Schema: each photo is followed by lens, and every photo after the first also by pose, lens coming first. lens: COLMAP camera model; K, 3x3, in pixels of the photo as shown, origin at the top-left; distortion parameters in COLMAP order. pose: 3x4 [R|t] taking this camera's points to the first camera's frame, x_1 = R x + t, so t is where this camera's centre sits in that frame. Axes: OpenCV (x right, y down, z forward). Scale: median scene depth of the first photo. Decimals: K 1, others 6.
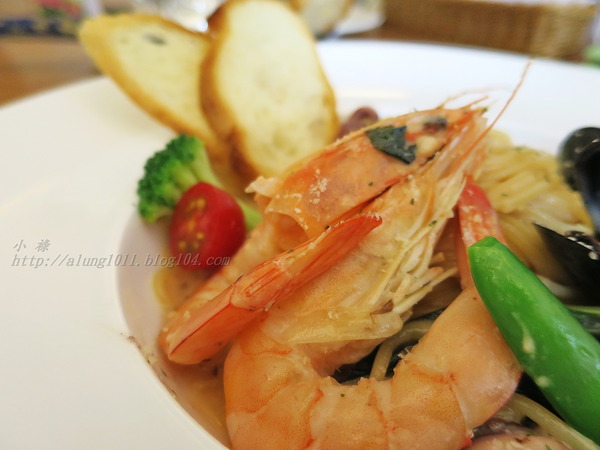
lens RADIAL K [[437.2, 0, 300.0], [0, 437.2, 225.0], [0, 0, 1]] dist [-0.043283, 0.039672]
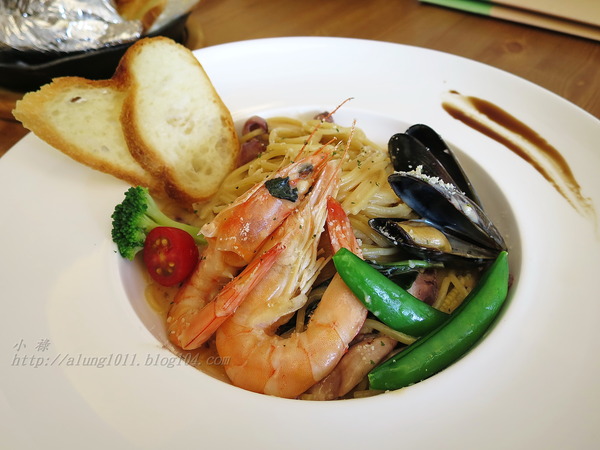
lens RADIAL K [[437.2, 0, 300.0], [0, 437.2, 225.0], [0, 0, 1]] dist [-0.043283, 0.039672]
pose [[0.956556, -0.225853, 0.184366, -0.060222], [0.181947, 0.956557, 0.227802, -0.454423], [-0.227807, -0.184361, 0.956094, -0.645633]]
